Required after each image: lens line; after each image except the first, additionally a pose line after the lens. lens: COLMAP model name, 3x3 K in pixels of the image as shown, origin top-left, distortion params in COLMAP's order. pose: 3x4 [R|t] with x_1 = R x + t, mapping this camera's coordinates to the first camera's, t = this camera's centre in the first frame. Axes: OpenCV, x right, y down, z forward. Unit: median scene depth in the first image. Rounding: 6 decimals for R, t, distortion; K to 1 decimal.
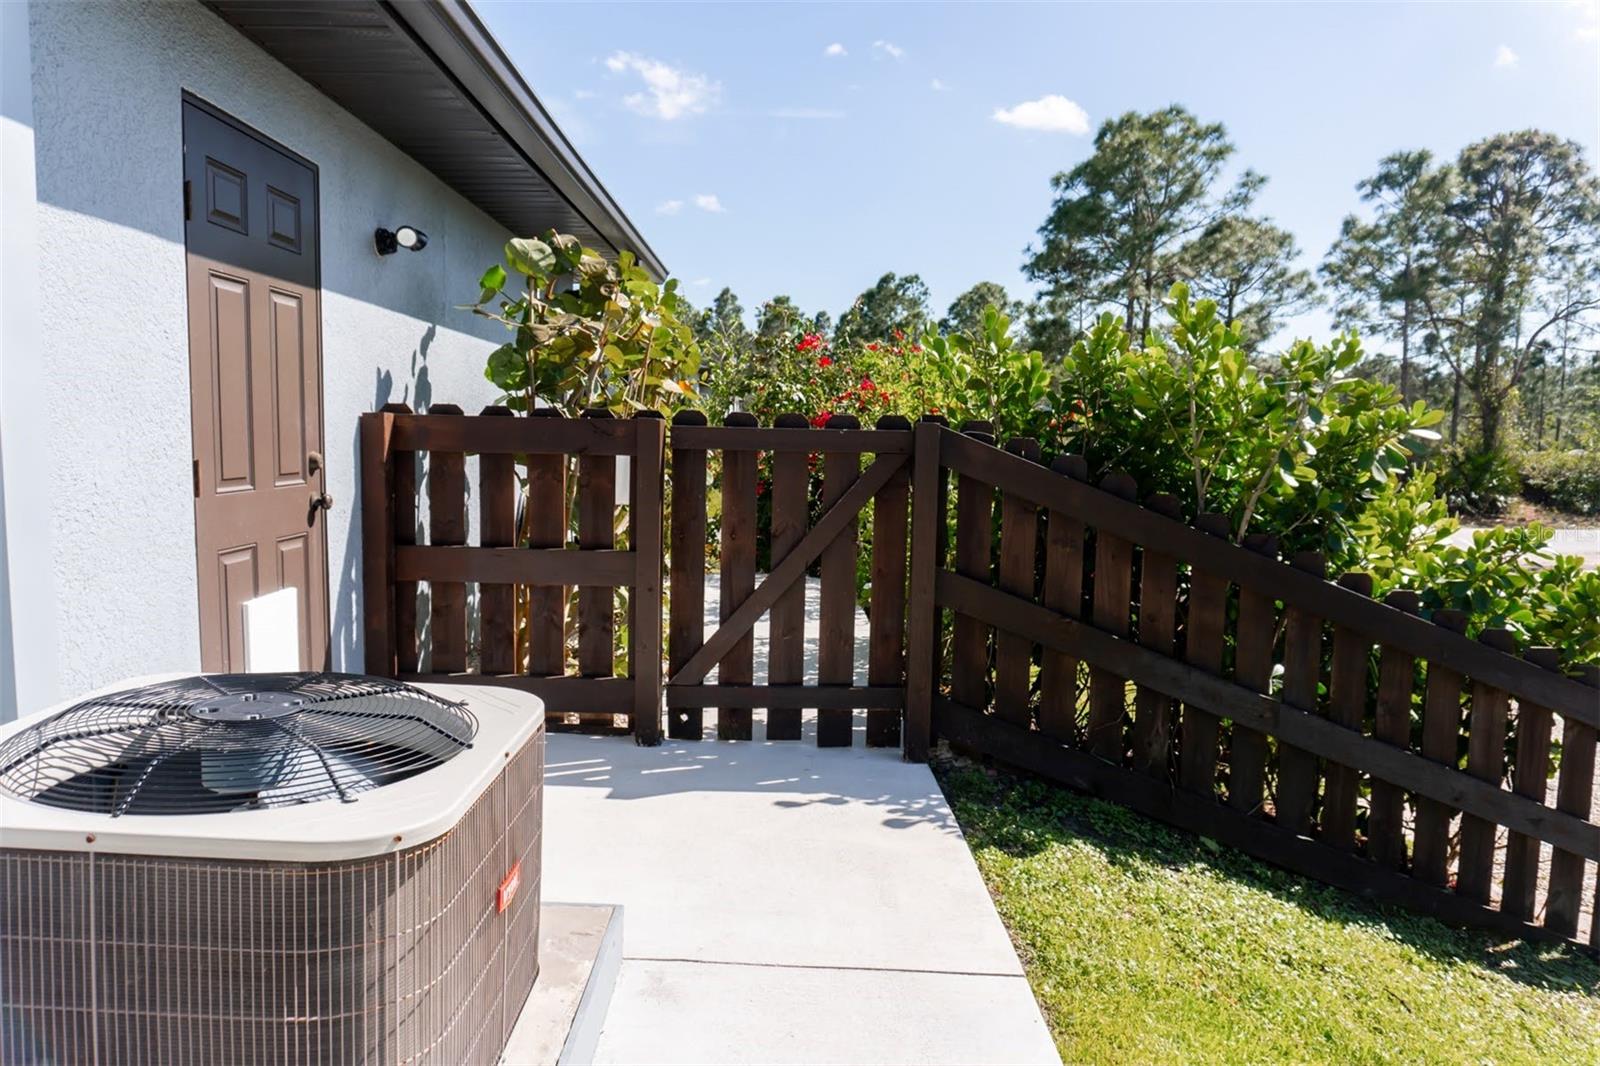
lens RADIAL K [[1072.6, 0, 800.0], [0, 1072.6, 533.0], [0, 0, 1]] dist [-0.023022, 0.001354]
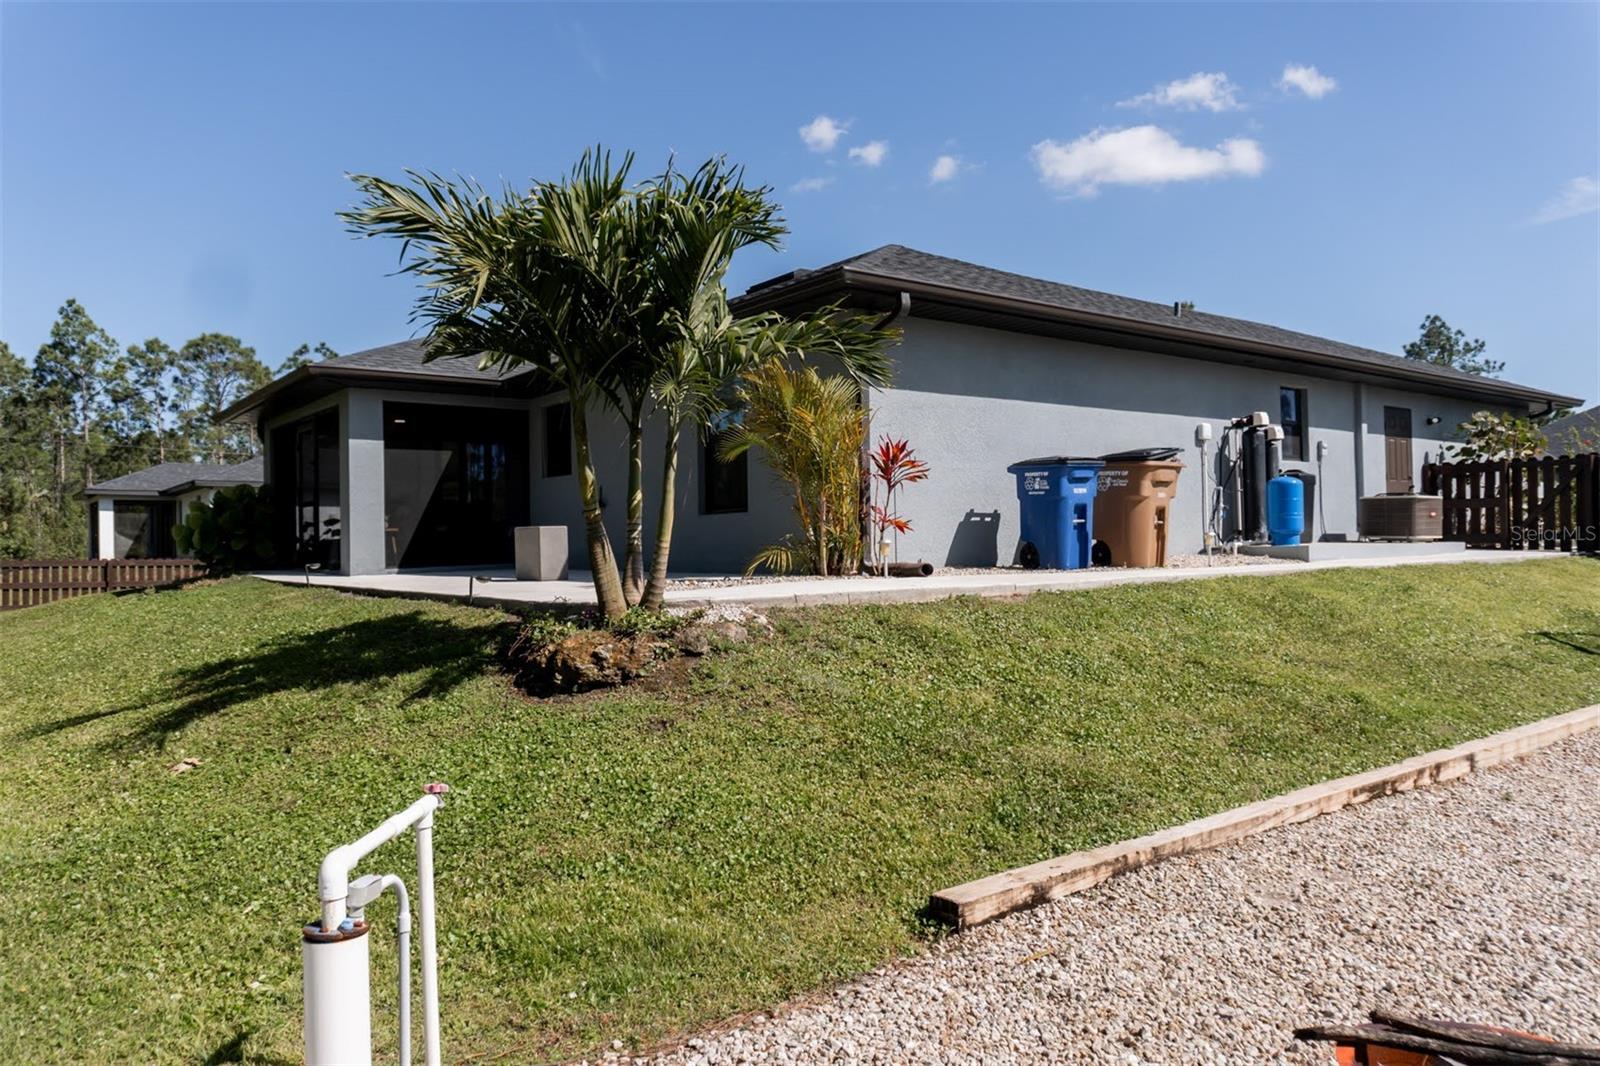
lens RADIAL K [[1078.6, 0, 800.0], [0, 1078.6, 533.0], [0, 0, 1]] dist [-0.017213, -0.001356]
pose [[0.586838, -0.038648, -0.808782, 1.139738], [-0.040559, 0.996203, -0.077033, 0.423649], [0.808688, 0.078009, 0.583042, -2.507048]]
